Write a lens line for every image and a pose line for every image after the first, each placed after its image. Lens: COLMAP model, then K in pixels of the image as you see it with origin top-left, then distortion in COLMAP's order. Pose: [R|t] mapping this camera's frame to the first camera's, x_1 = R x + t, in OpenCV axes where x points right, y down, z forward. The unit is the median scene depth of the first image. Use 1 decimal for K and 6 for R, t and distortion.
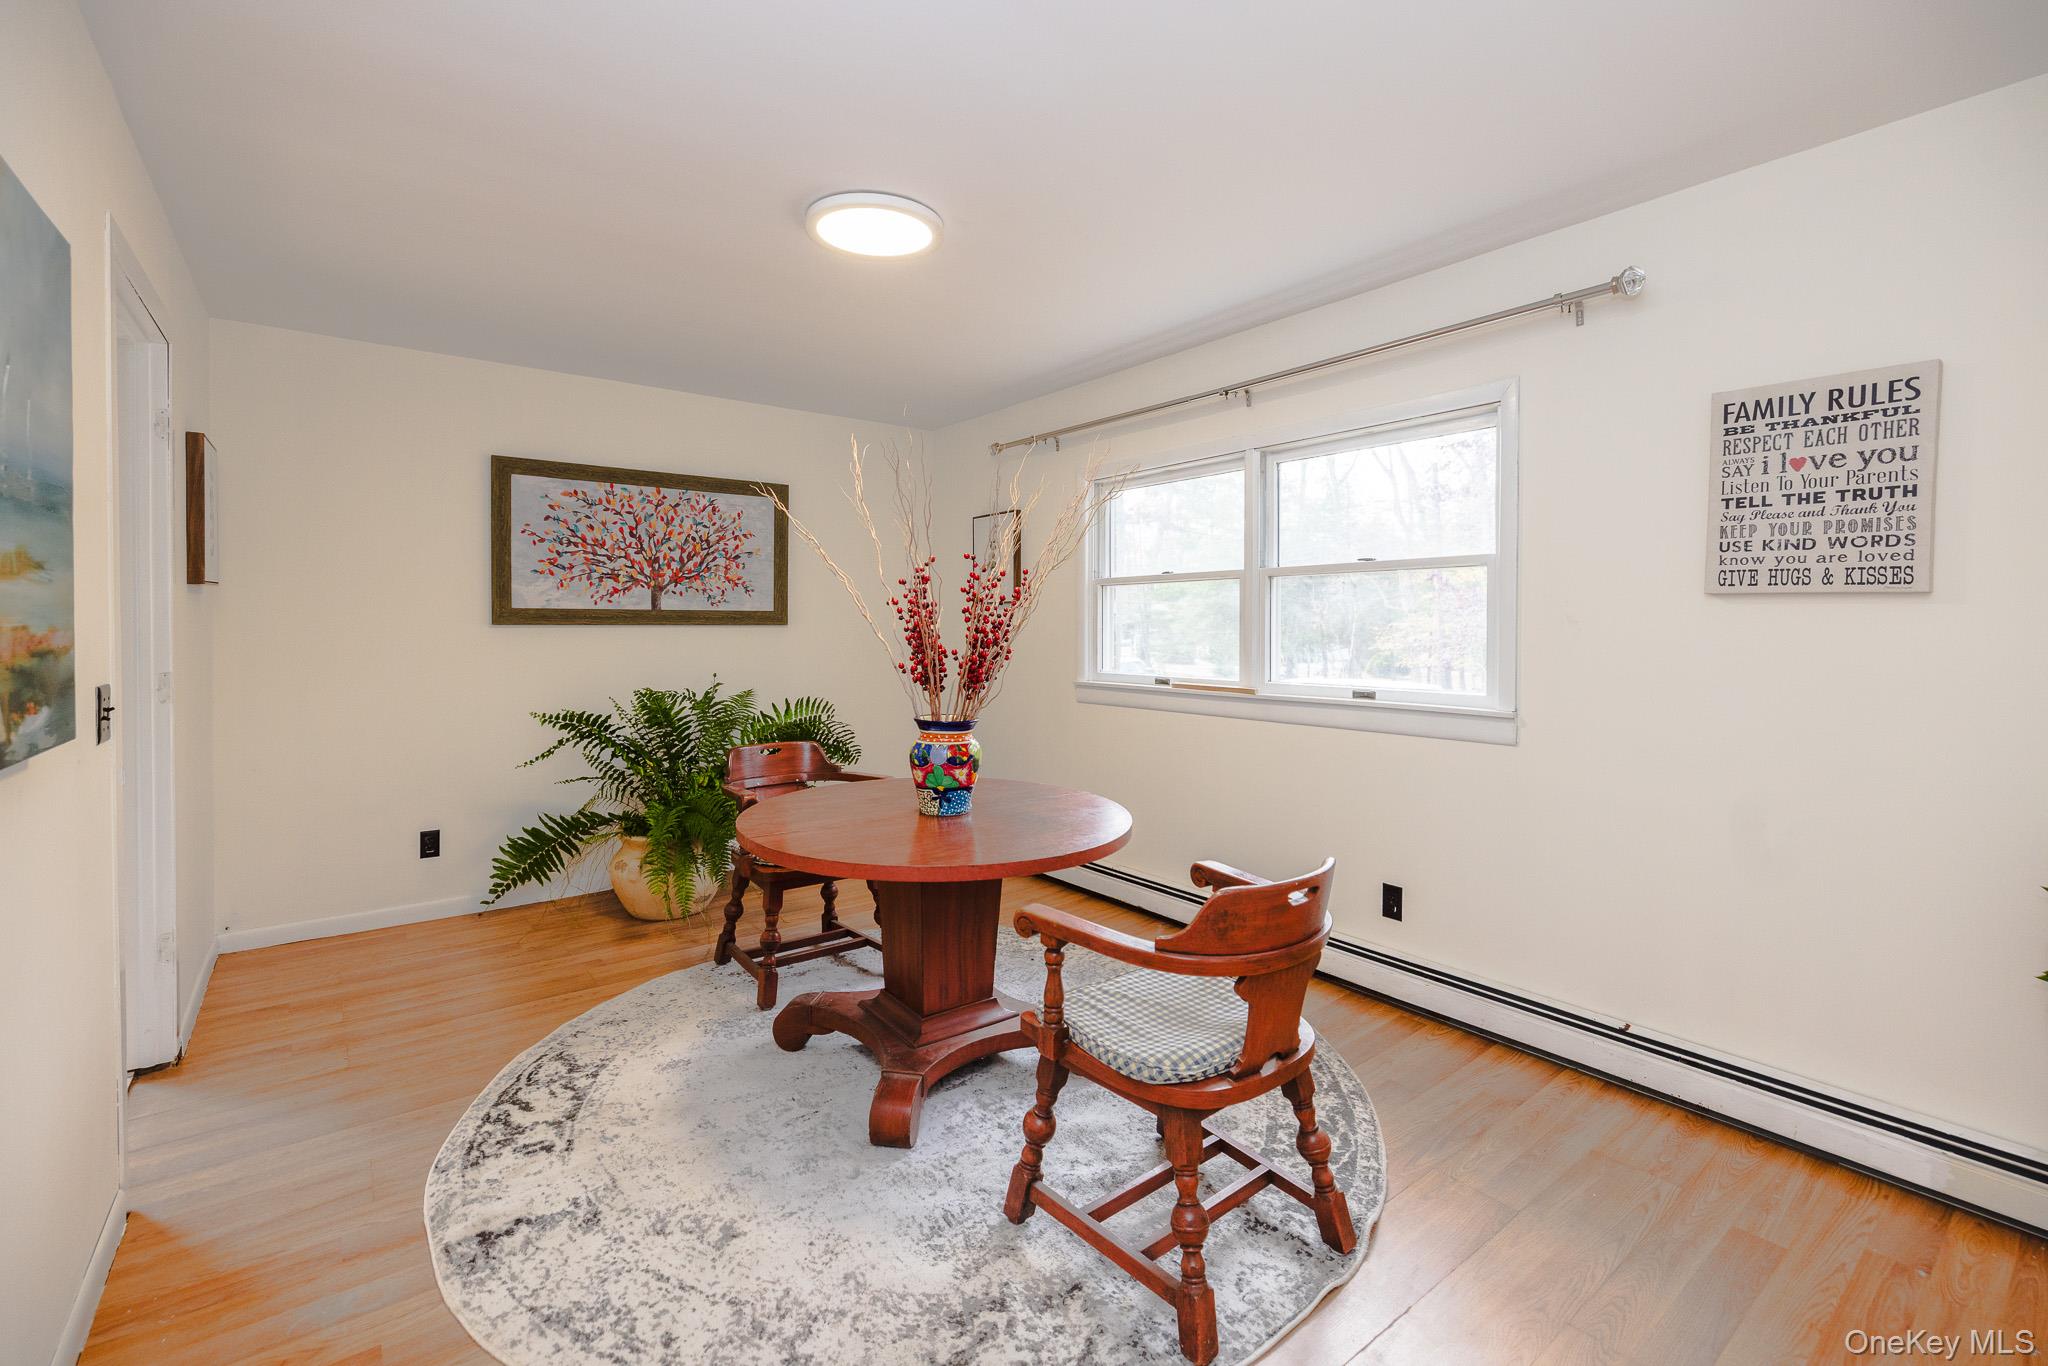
lens RADIAL K [[870.3, 0, 1013.9], [0, 870.3, 630.8], [0, 0, 1]] dist [0.001834, 0.000037]
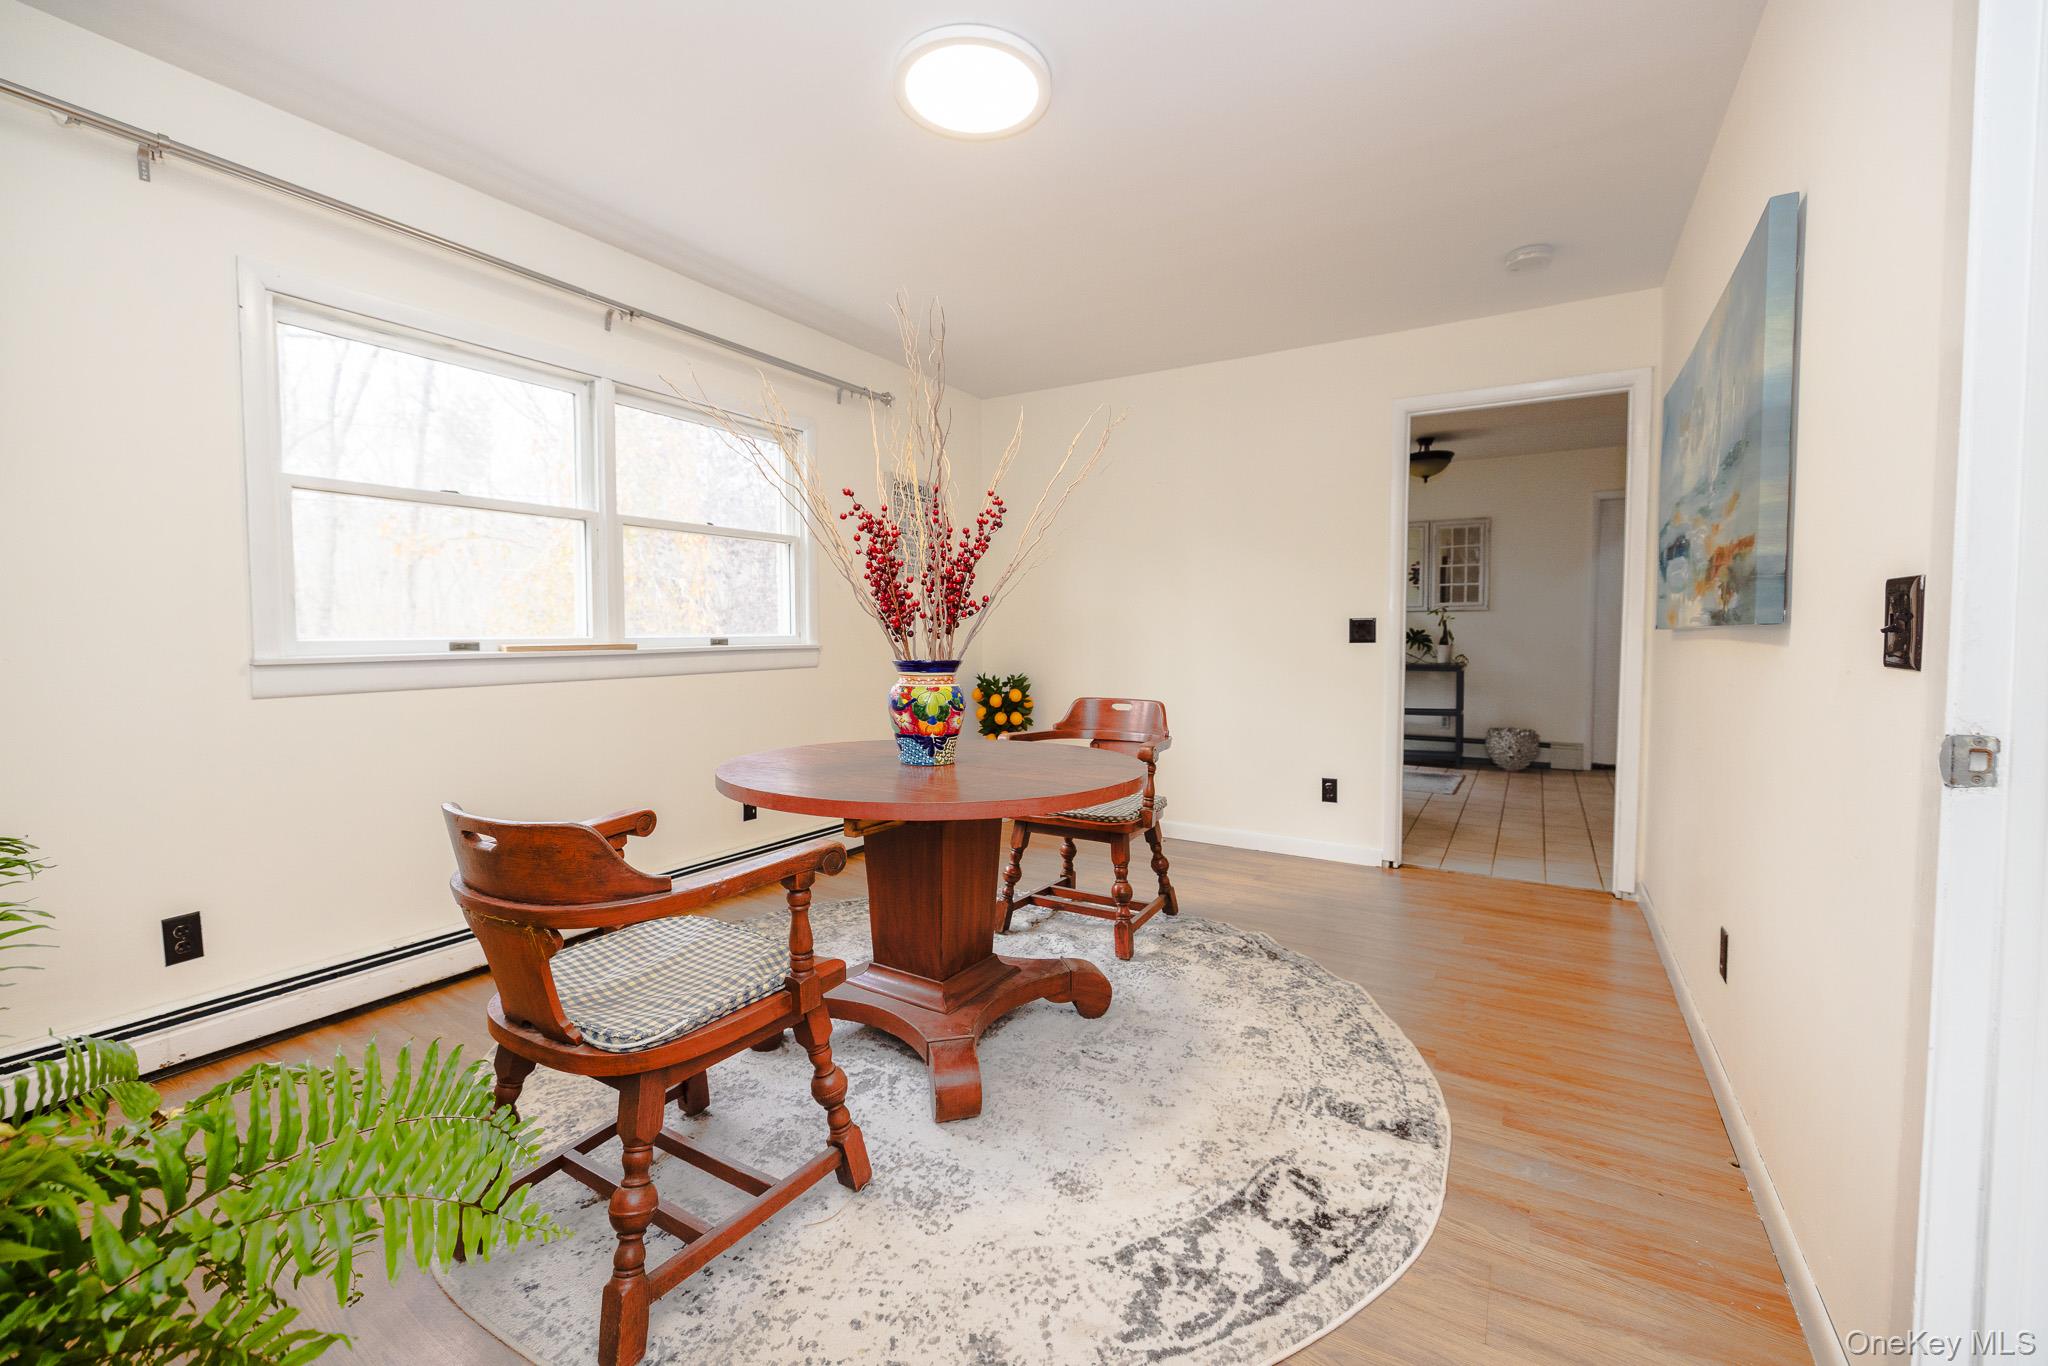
lens RADIAL K [[870.3, 0, 1013.9], [0, 870.3, 630.8], [0, 0, 1]] dist [0.001834, 0.000037]
pose [[-0.360725, -0.000117, 0.932672, -0.967921], [0.004550, 0.999988, 0.001885, 0.069456], [-0.932661, 0.004924, -0.360720, 1.241996]]
